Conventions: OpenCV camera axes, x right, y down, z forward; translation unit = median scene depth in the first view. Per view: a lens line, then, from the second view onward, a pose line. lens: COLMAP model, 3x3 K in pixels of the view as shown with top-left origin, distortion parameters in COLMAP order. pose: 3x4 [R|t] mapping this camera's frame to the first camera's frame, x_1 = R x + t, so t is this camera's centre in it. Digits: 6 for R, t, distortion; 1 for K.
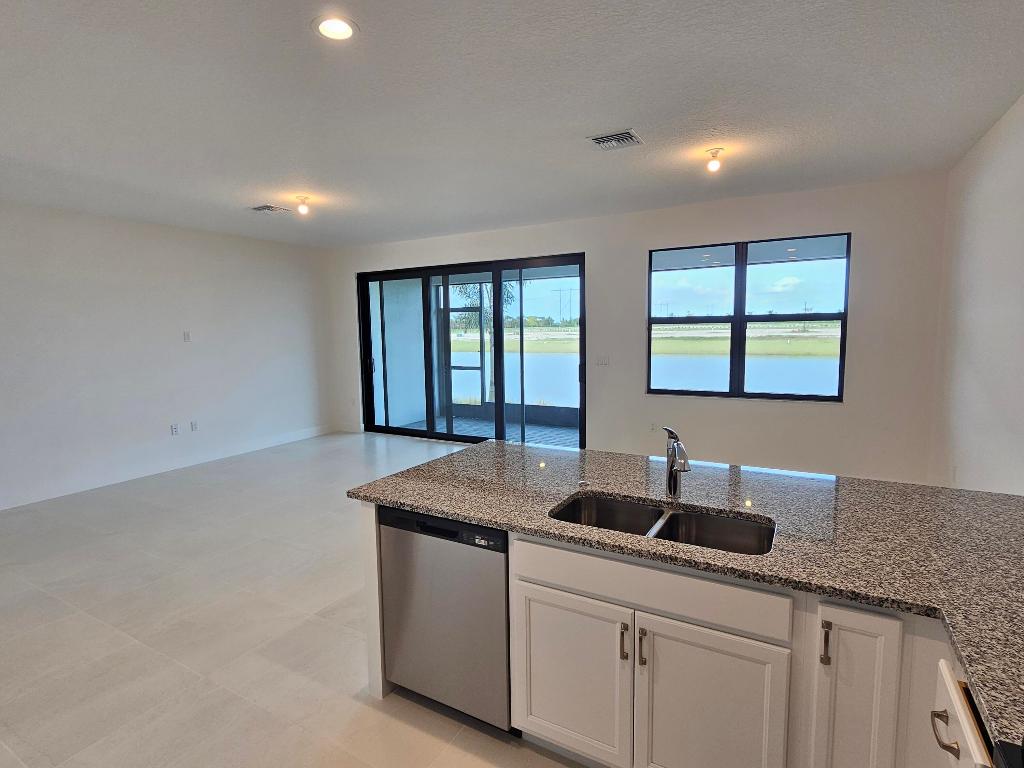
lens RADIAL K [[534.1, 0, 507.7], [0, 534.1, 390.6], [0, 0, 1]] dist [-0.002502, 0.000247]
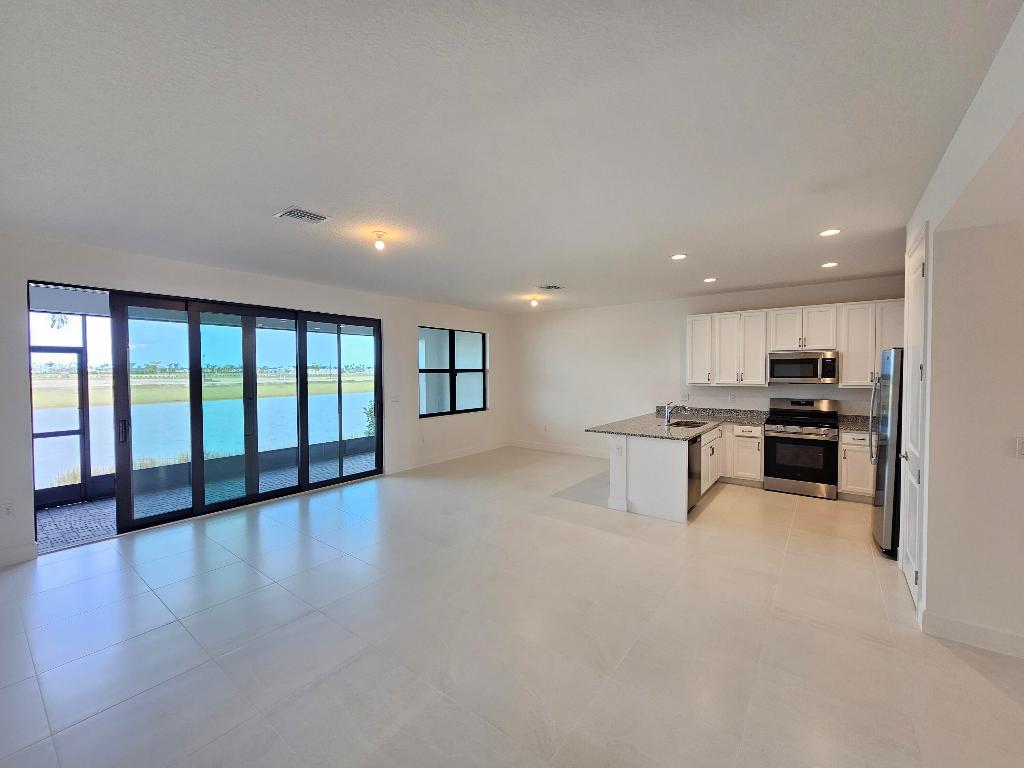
lens RADIAL K [[417.5, 0, 510.5], [0, 417.5, 379.3], [0, 0, 1]] dist [-0.002546, -0.000115]
pose [[0.146268, -0.001682, 0.989244, -0.856067], [0.114765, 0.993275, -0.015280, -0.054174], [-0.982565, 0.115765, 0.145477, 0.541064]]
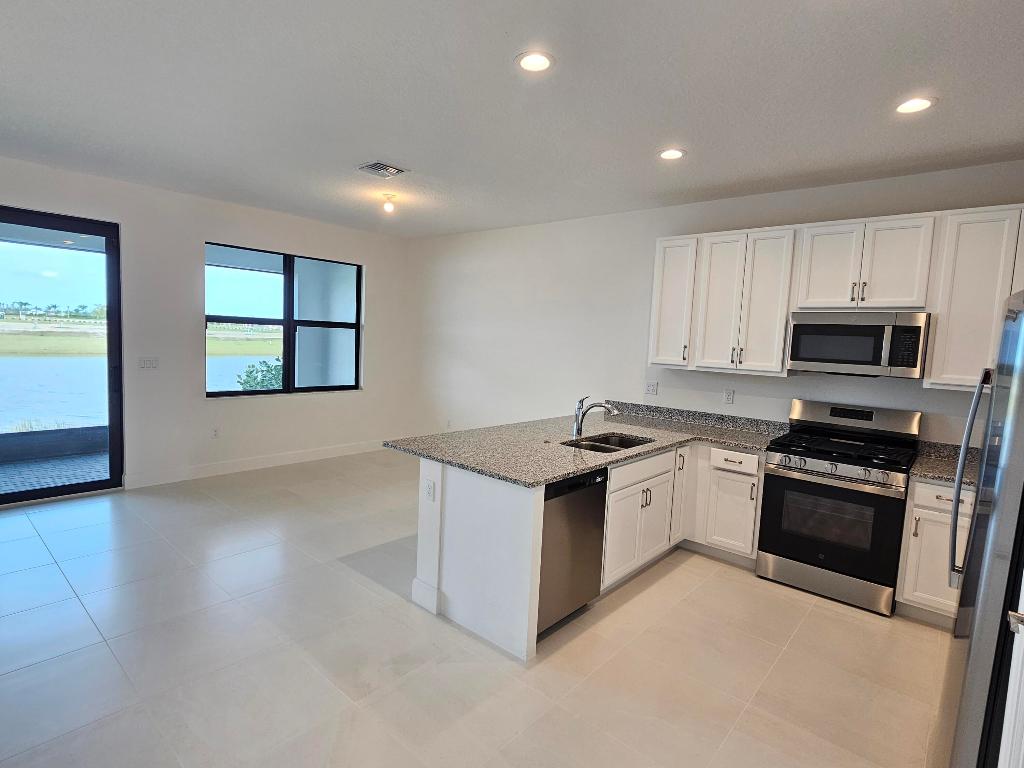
lens RADIAL K [[534.1, 0, 506.8], [0, 534.1, 382.5], [0, 0, 1]] dist [-0.002502, 0.000247]
pose [[0.210865, -0.055870, 0.975917, -0.510949], [0.062402, 0.997098, 0.043600, -0.026753], [-0.975521, 0.051706, 0.213740, 0.292098]]
